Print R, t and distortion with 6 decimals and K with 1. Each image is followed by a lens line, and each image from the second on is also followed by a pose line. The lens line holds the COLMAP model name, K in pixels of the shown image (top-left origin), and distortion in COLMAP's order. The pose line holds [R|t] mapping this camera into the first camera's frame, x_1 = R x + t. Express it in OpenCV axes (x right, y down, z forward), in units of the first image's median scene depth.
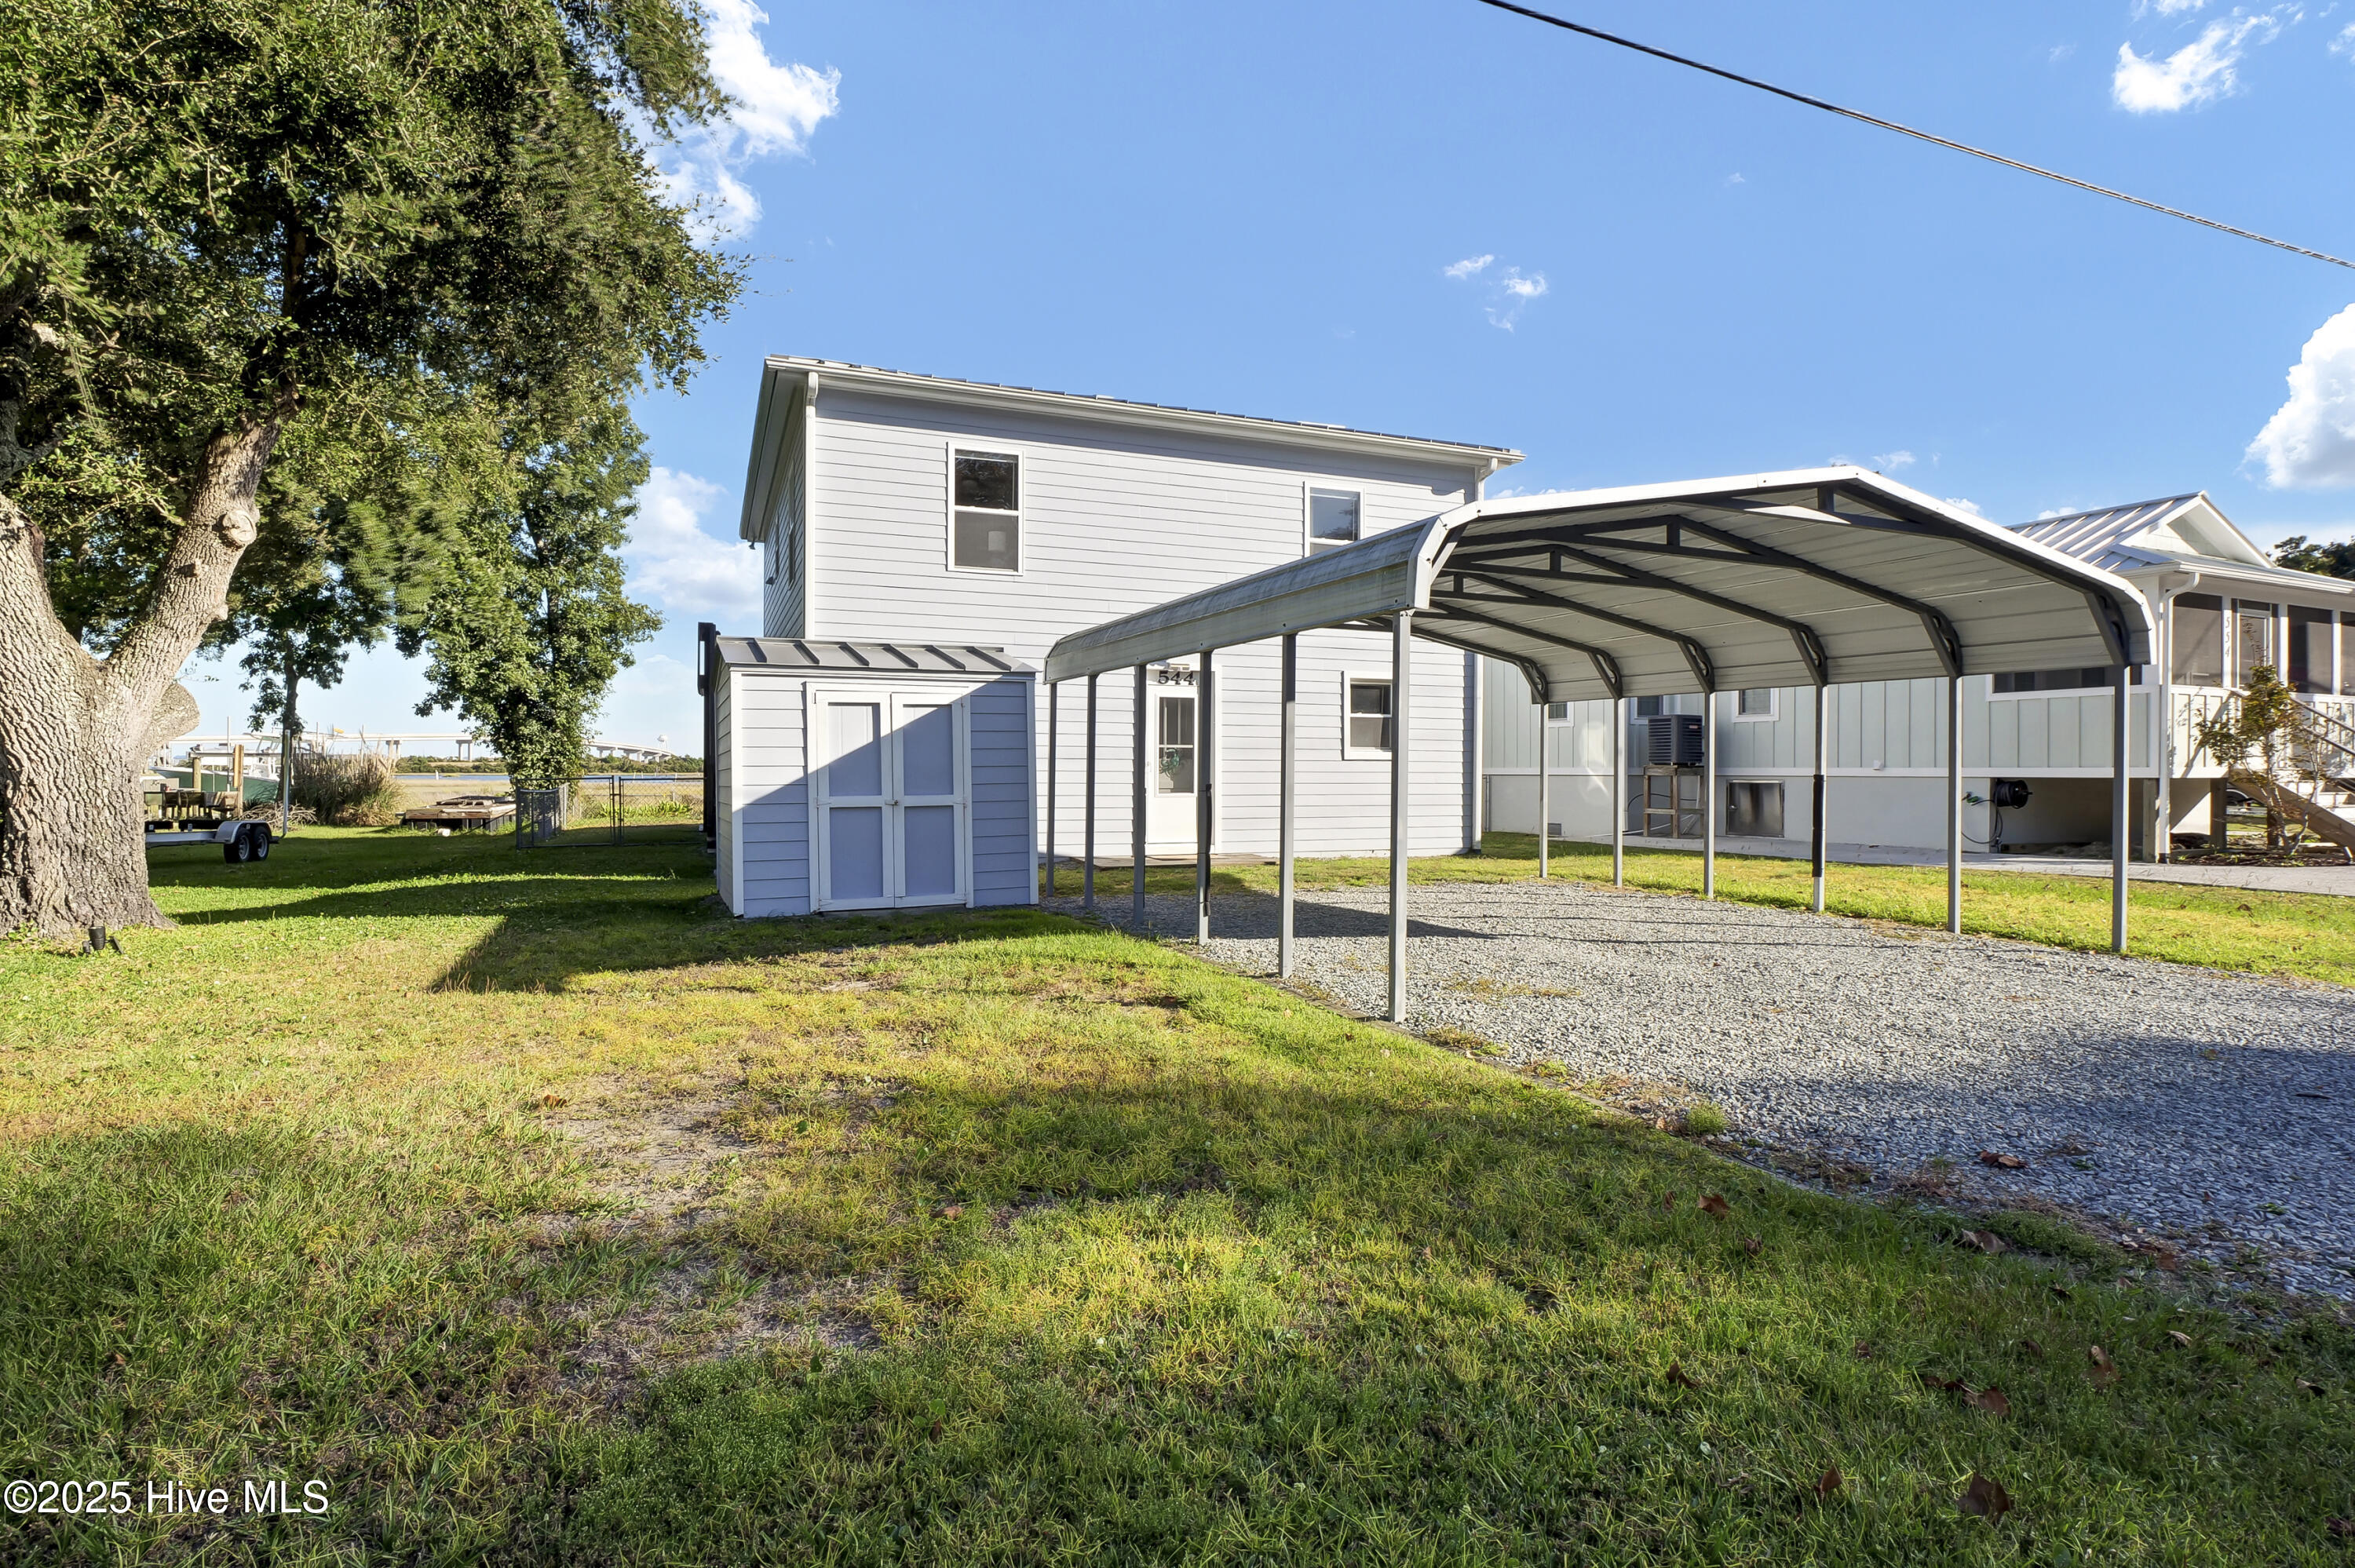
lens RADIAL K [[1173.9, 0, 1175.3], [0, 1173.9, 776.0], [0, 0, 1]] dist [-0.011476, -0.001430]
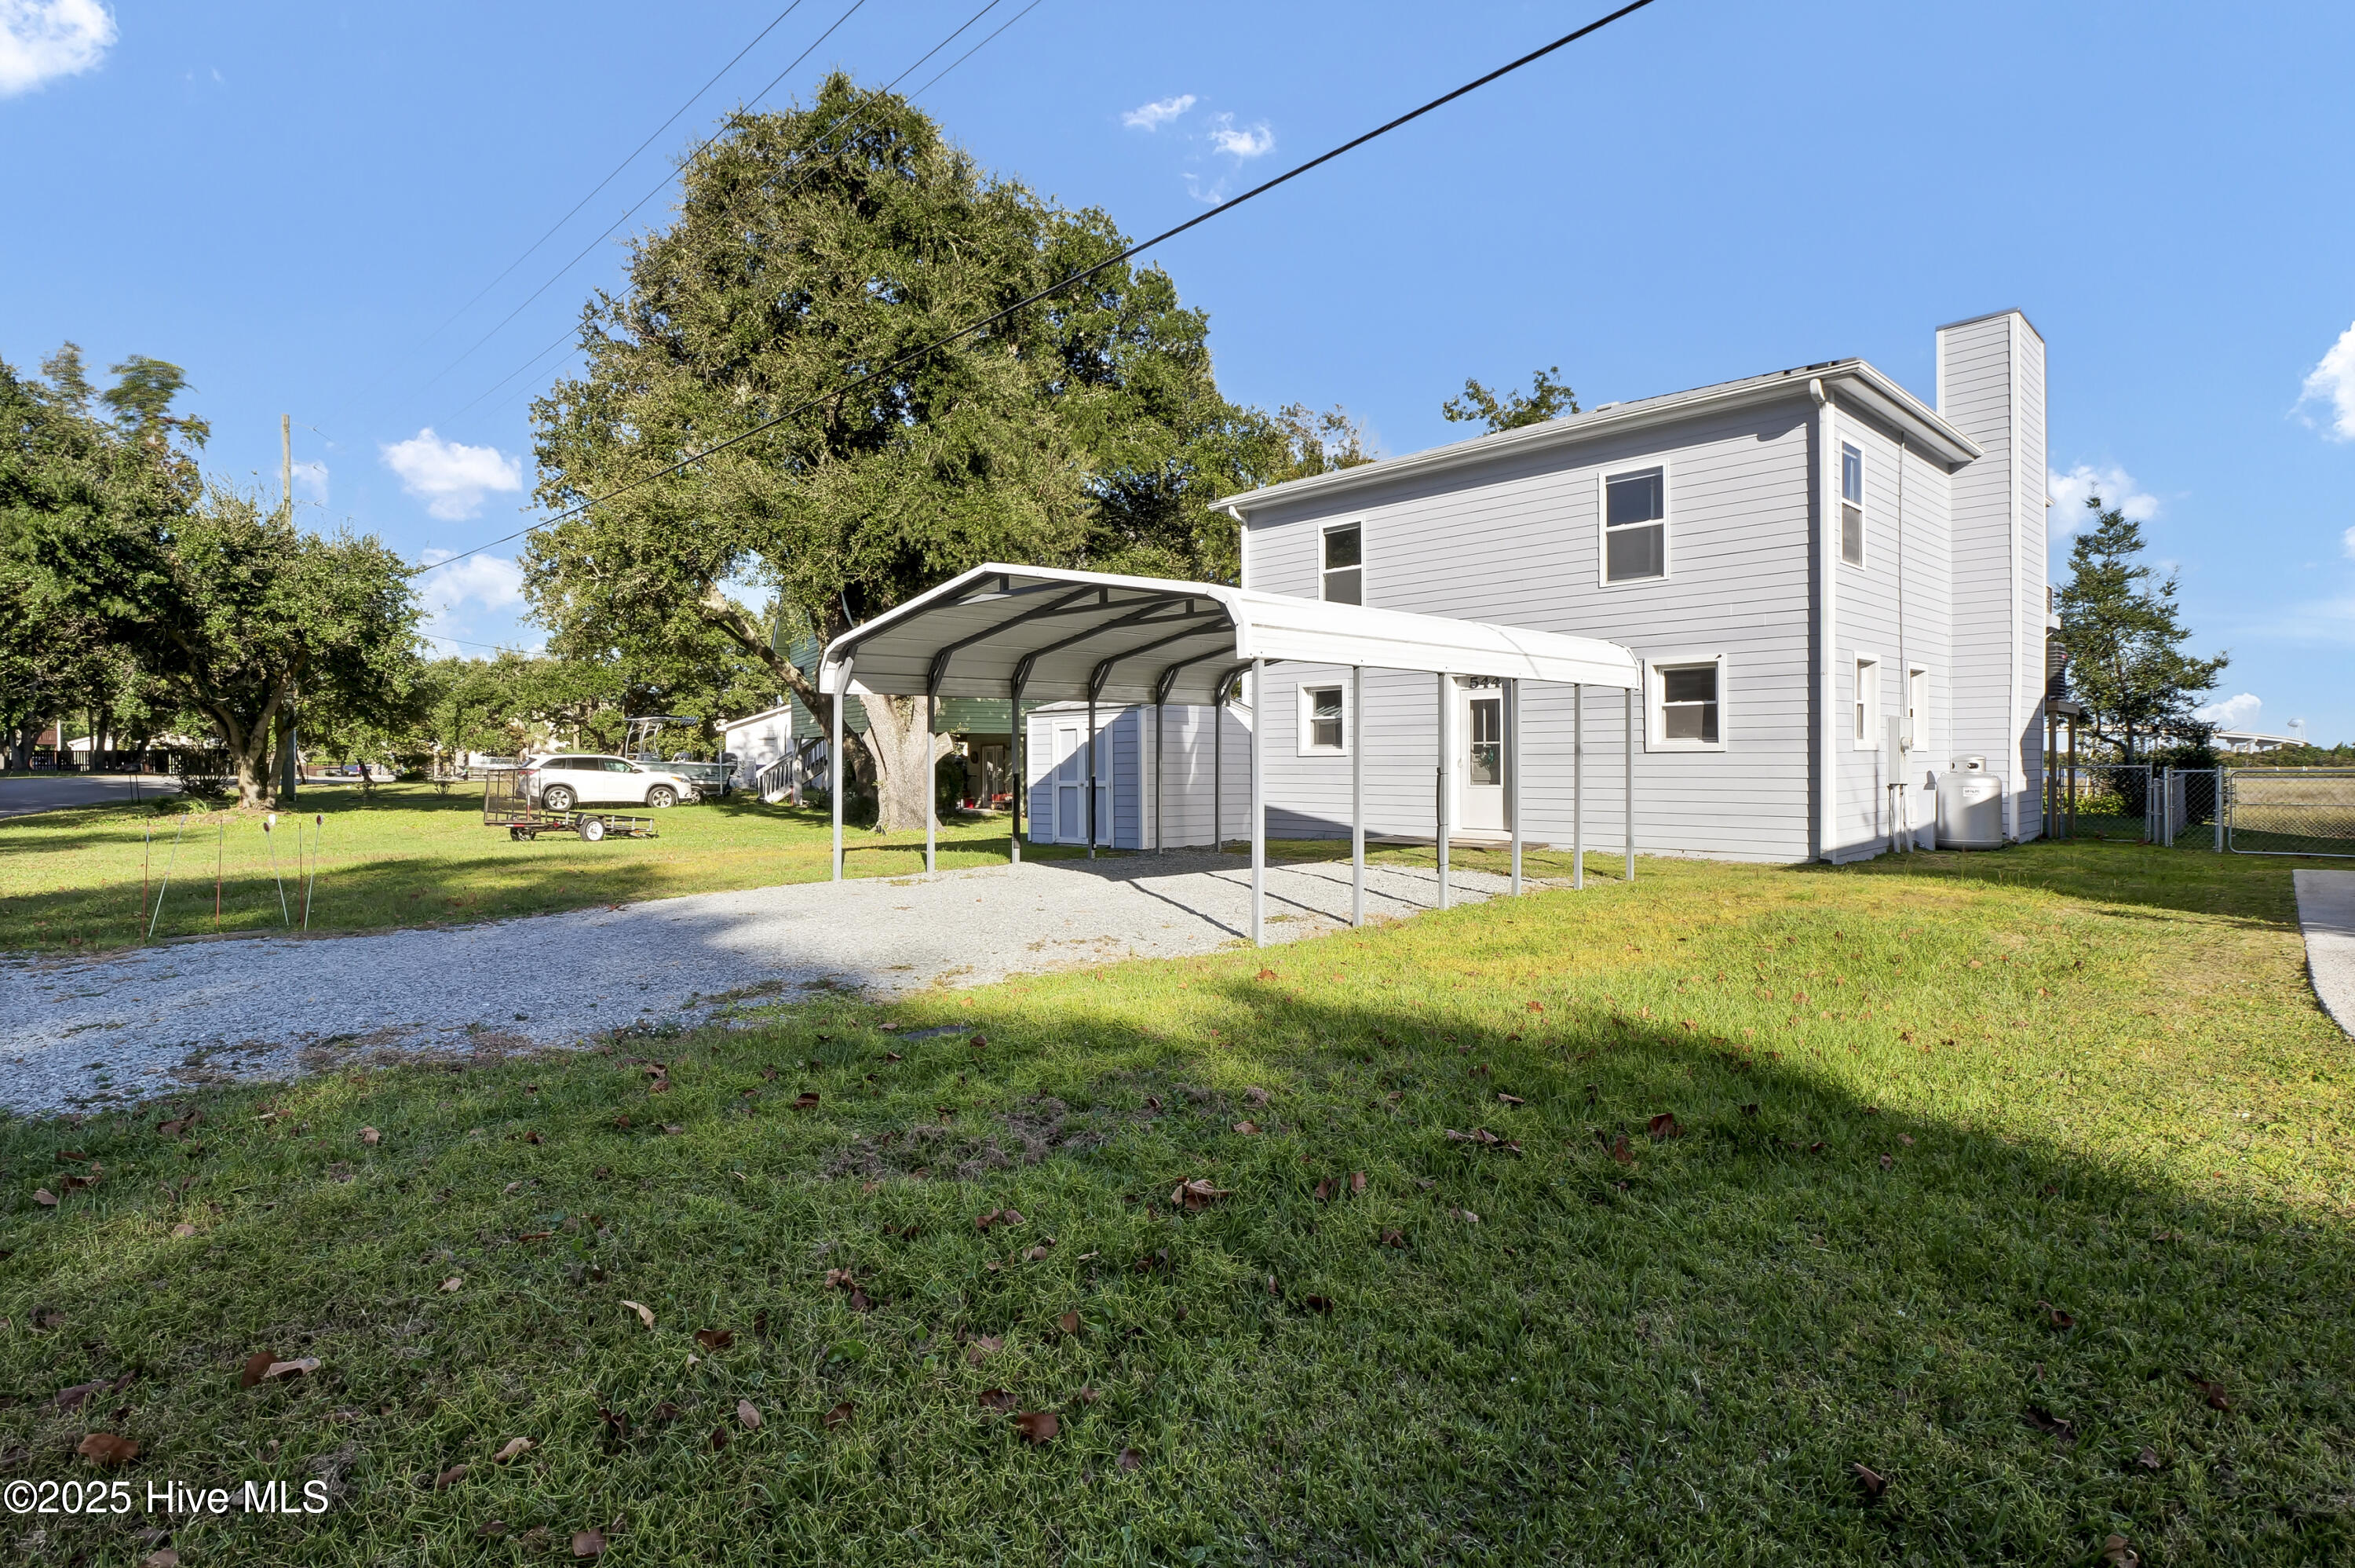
lens RADIAL K [[1173.9, 0, 1175.3], [0, 1173.9, 776.0], [0, 0, 1]] dist [-0.011476, -0.001430]
pose [[0.399569, -0.009304, -0.916656, 0.890183], [-0.007929, 0.999876, -0.013605, 0.020763], [0.916669, 0.012704, 0.399445, 0.289157]]
